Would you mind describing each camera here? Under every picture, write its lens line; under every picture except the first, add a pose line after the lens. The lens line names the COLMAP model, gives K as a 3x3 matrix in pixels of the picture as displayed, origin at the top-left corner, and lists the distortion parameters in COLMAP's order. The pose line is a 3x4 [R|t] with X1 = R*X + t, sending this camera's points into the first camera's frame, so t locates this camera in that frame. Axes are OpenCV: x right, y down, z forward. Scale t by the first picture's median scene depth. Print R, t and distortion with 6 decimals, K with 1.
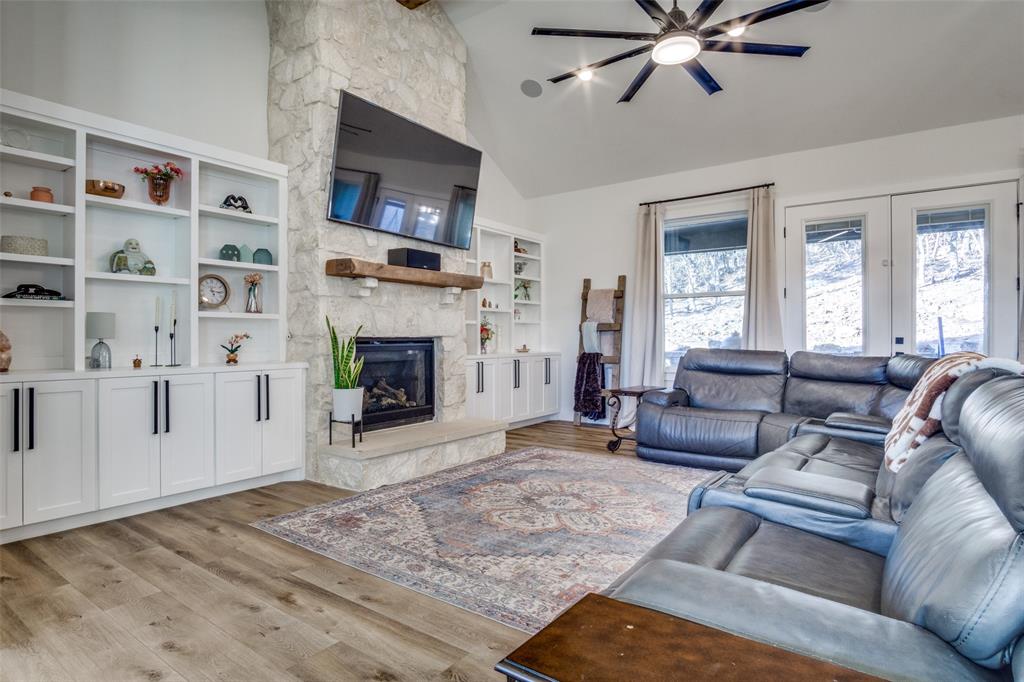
lens RADIAL K [[554.3, 0, 499.9], [0, 554.3, 338.0], [0, 0, 1]] dist [-0.027865, 0.000546]
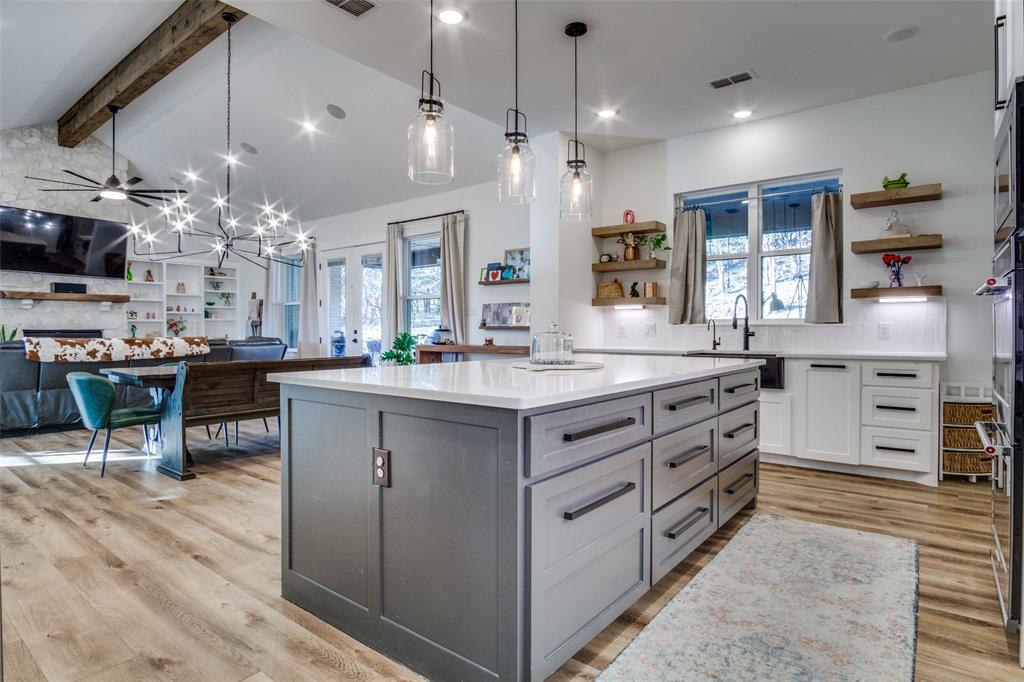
lens RADIAL K [[545.7, 0, 511.5], [0, 545.7, 336.1], [0, 0, 1]] dist [-0.031881, 0.008040]
pose [[0.999708, 0.001009, -0.024144, 1.398261], [-0.000707, 0.999922, 0.012496, -0.004187], [0.024155, -0.012476, 0.999630, -0.770316]]
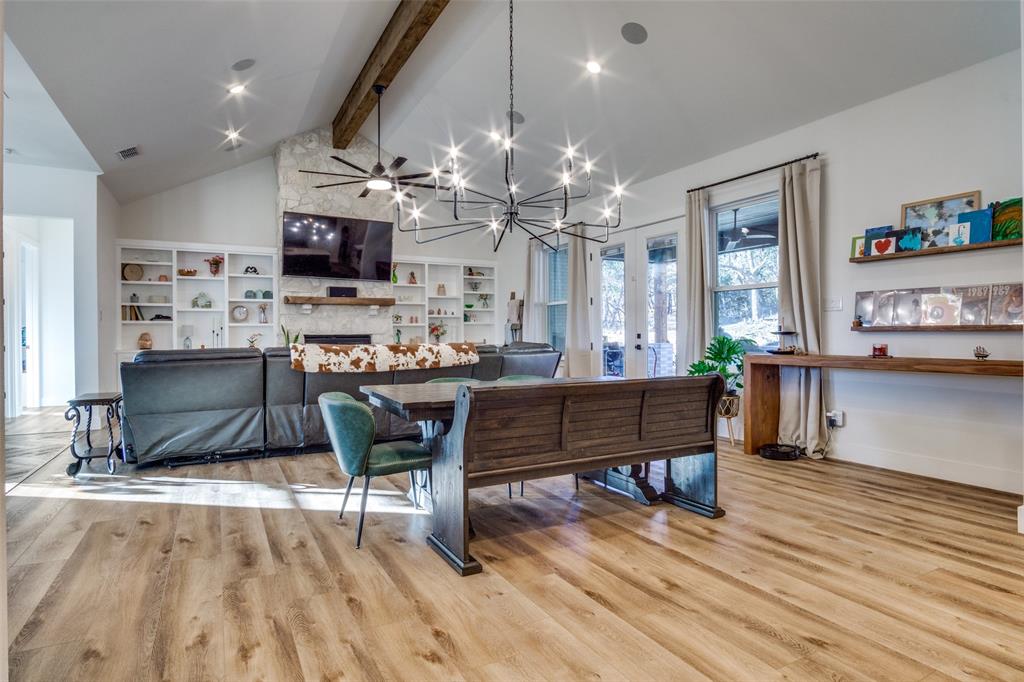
lens RADIAL K [[552.1, 0, 513.7], [0, 552.1, 337.5], [0, 0, 1]] dist [-0.026371, 0.001222]
pose [[0.908395, -0.001405, -0.418111, 1.132202], [0.004847, 0.999963, 0.007171, -0.002959], [0.418085, -0.008540, 0.908368, -0.407419]]
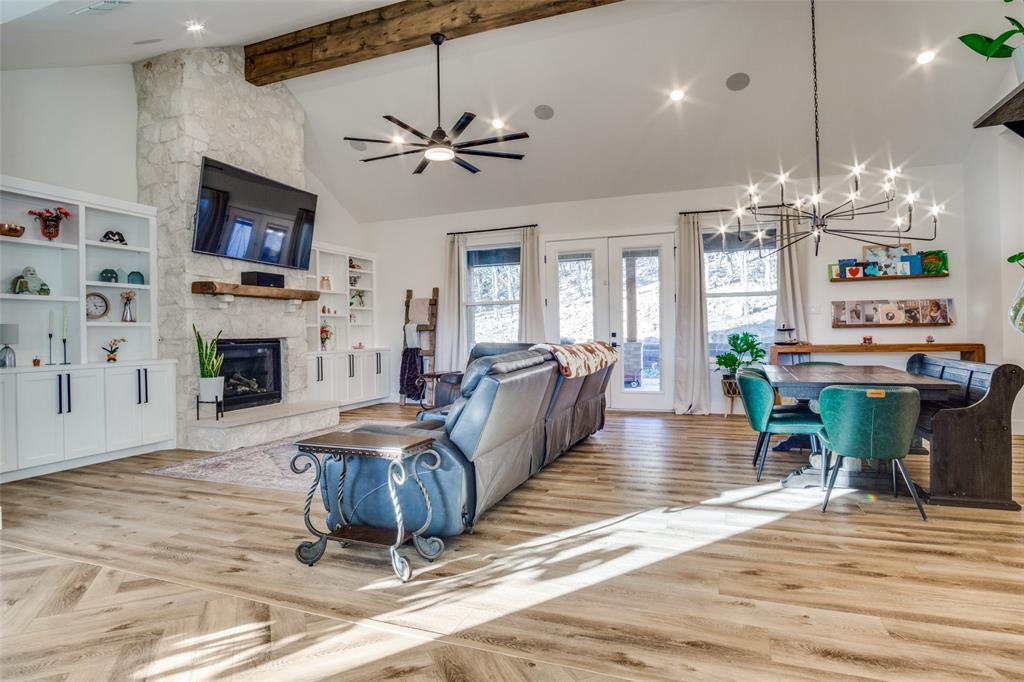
lens RADIAL K [[554.6, 0, 513.9], [0, 554.6, 332.6], [0, 0, 1]] dist [-0.026242, 0.001782]
pose [[0.962558, -0.015386, 0.270638, 0.064828], [0.016715, 0.999857, -0.002605, -0.001883], [-0.270560, 0.007032, 0.962678, -0.433715]]
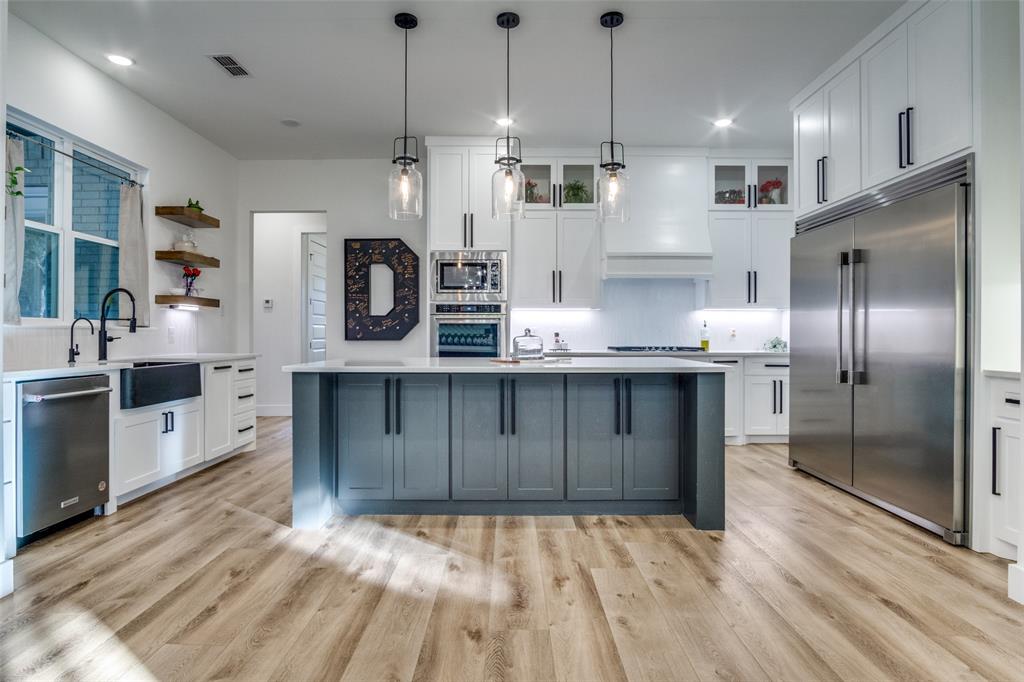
lens RADIAL K [[551.3, 0, 506.6], [0, 551.3, 334.0], [0, 0, 1]] dist [-0.027221, 0.000844]
pose [[-0.591286, 0.004114, 0.806451, 0.810206], [-0.001432, 0.999980, -0.006151, 0.001376], [-0.806460, -0.004792, -0.591269, 0.296797]]
